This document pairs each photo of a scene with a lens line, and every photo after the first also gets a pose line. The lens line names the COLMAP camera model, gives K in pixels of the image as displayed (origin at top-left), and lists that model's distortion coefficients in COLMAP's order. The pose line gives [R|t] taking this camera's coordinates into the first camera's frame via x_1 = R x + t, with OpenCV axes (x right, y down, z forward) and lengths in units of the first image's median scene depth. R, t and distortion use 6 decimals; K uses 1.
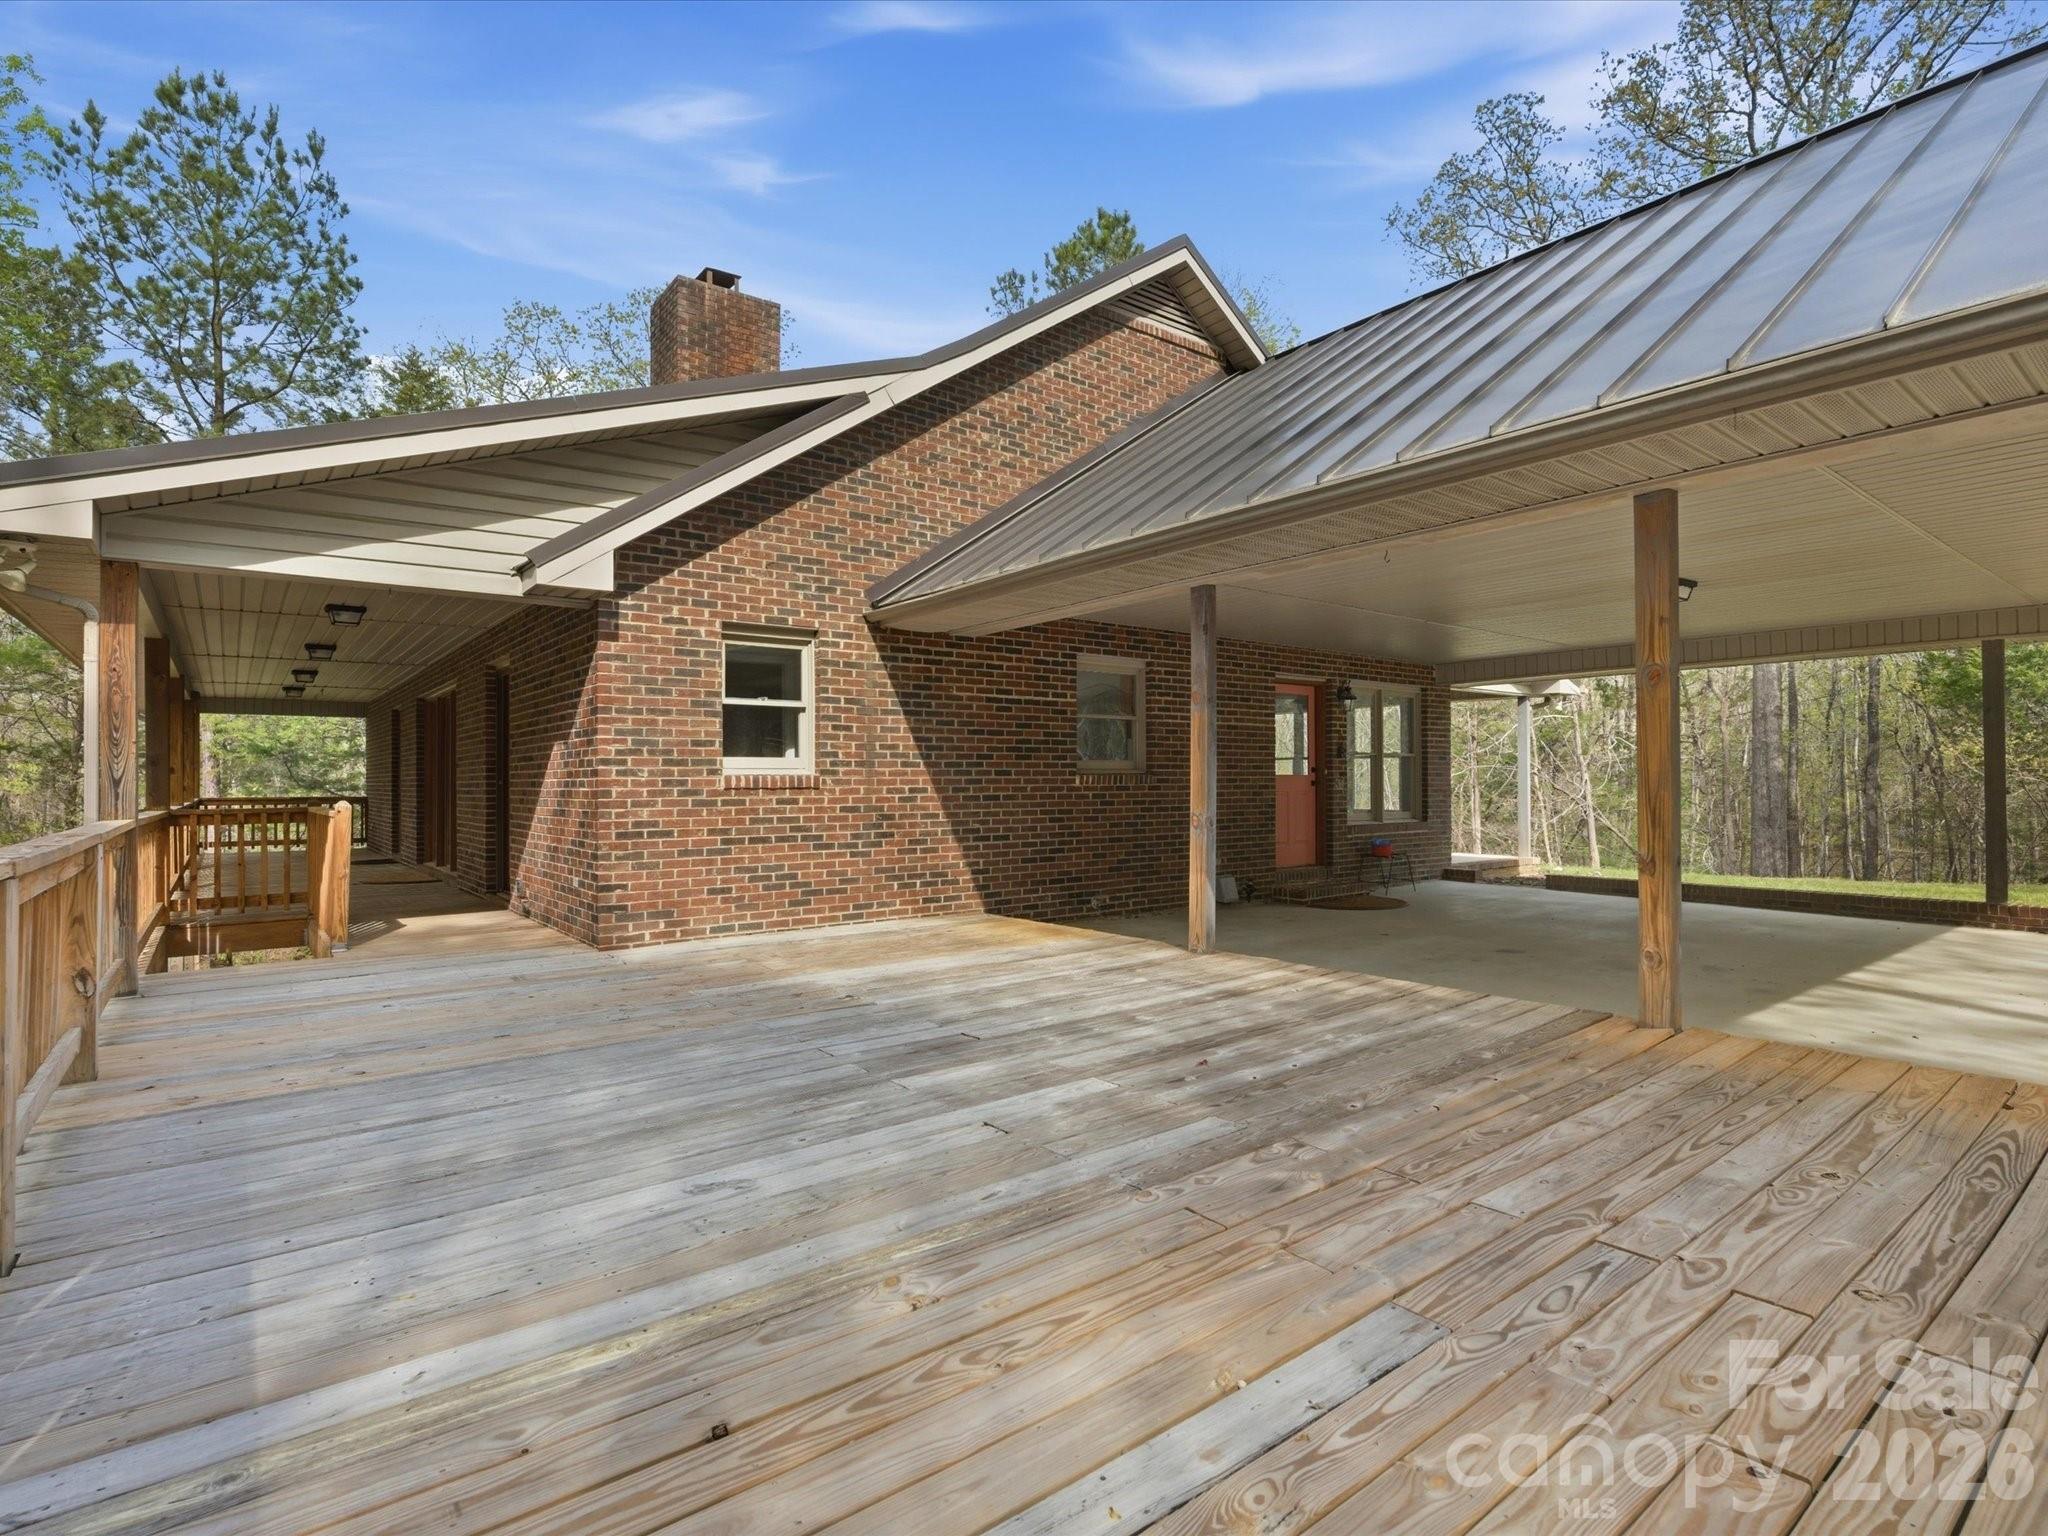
lens RADIAL K [[1009.1, 0, 1024.0], [0, 1009.1, 768.0], [0, 0, 1]] dist [-0.023090, 0.000596]
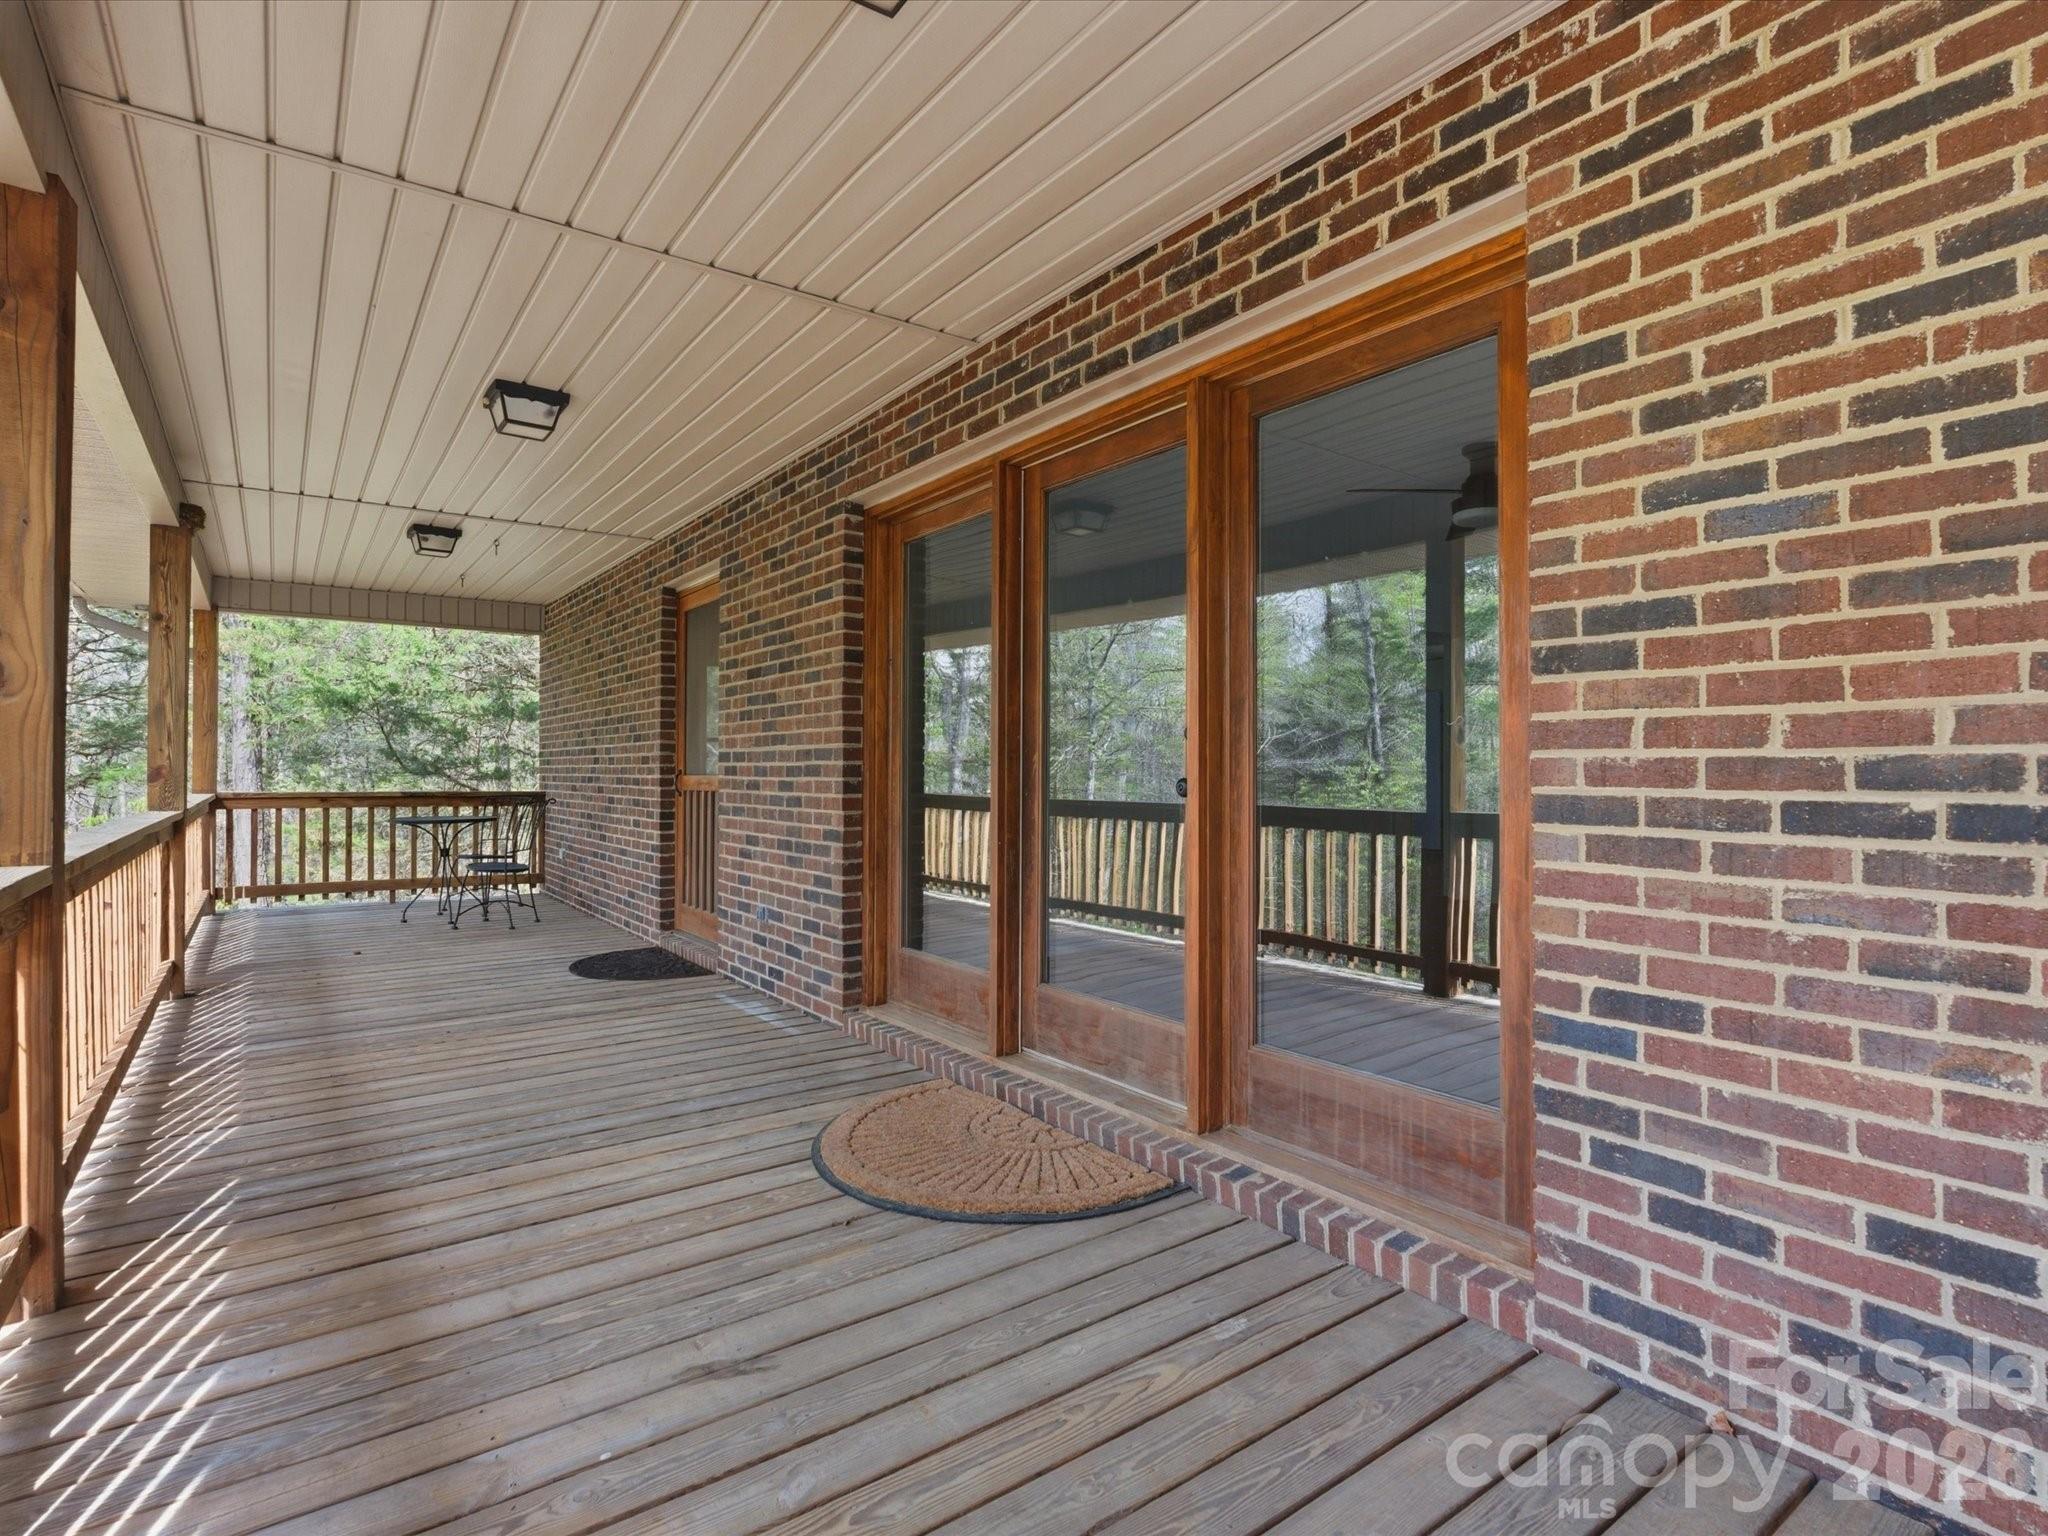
lens RADIAL K [[1009.1, 0, 1024.0], [0, 1009.1, 768.0], [0, 0, 1]] dist [-0.023090, 0.000596]
pose [[0.999475, 0.011541, -0.030272, -0.368993], [-0.011397, 0.999923, 0.004951, 0.009945], [0.030327, -0.004603, 0.999529, 0.460373]]
